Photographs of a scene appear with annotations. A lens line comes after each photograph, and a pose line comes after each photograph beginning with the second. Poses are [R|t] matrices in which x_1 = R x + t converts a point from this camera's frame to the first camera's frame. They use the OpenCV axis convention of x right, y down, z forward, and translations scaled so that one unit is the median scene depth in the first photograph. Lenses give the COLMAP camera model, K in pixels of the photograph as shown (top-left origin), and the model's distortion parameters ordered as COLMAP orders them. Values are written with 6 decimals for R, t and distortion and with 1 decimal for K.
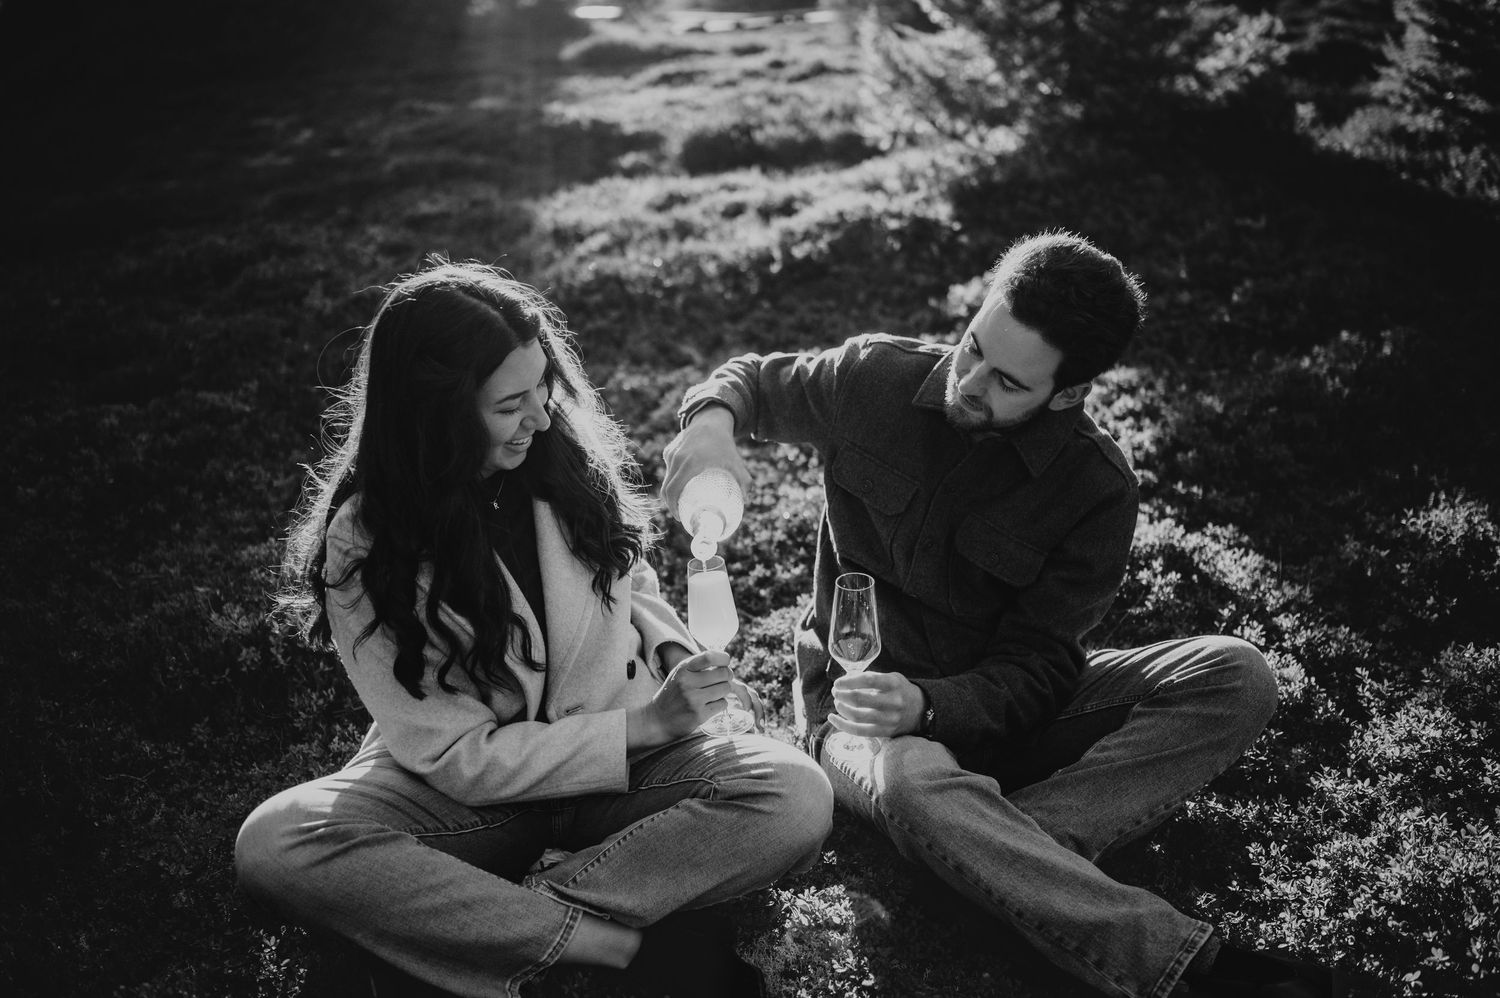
lens RADIAL K [[1451.4, 0, 750.0], [0, 1451.4, 499.0], [0, 0, 1]] dist [-0.018956, -0.024047]
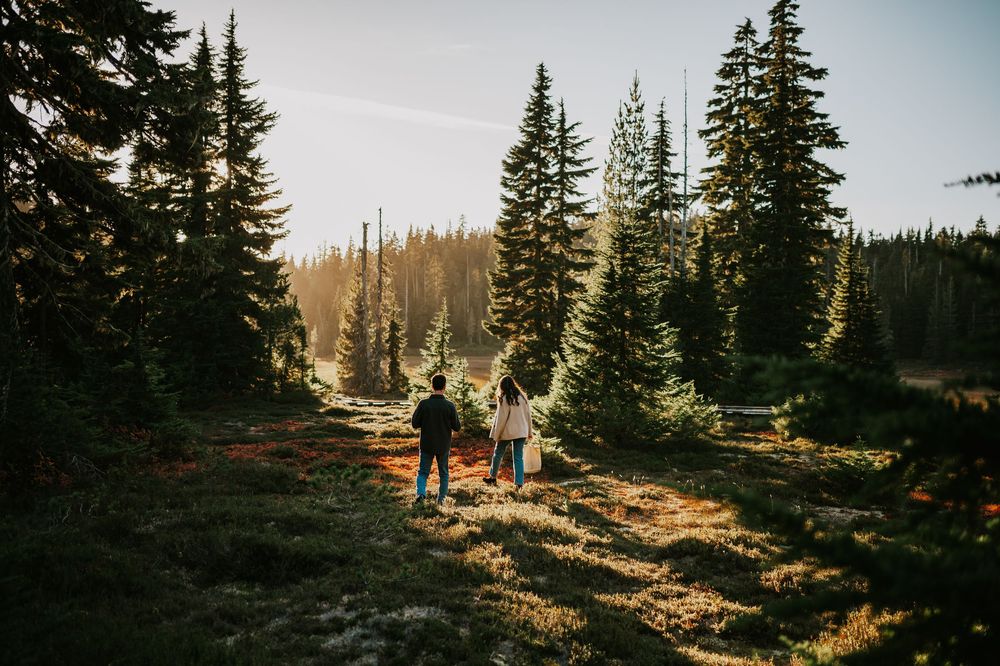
lens RADIAL K [[1020.9, 0, 500.0], [0, 1020.9, 333.0], [0, 0, 1]] dist [-0.025421, -0.009589]
pose [[0.985701, 0.080506, 0.148026, -0.238499], [-0.018901, 0.925765, -0.377627, 0.856342], [-0.167438, 0.369430, 0.914049, -2.689381]]
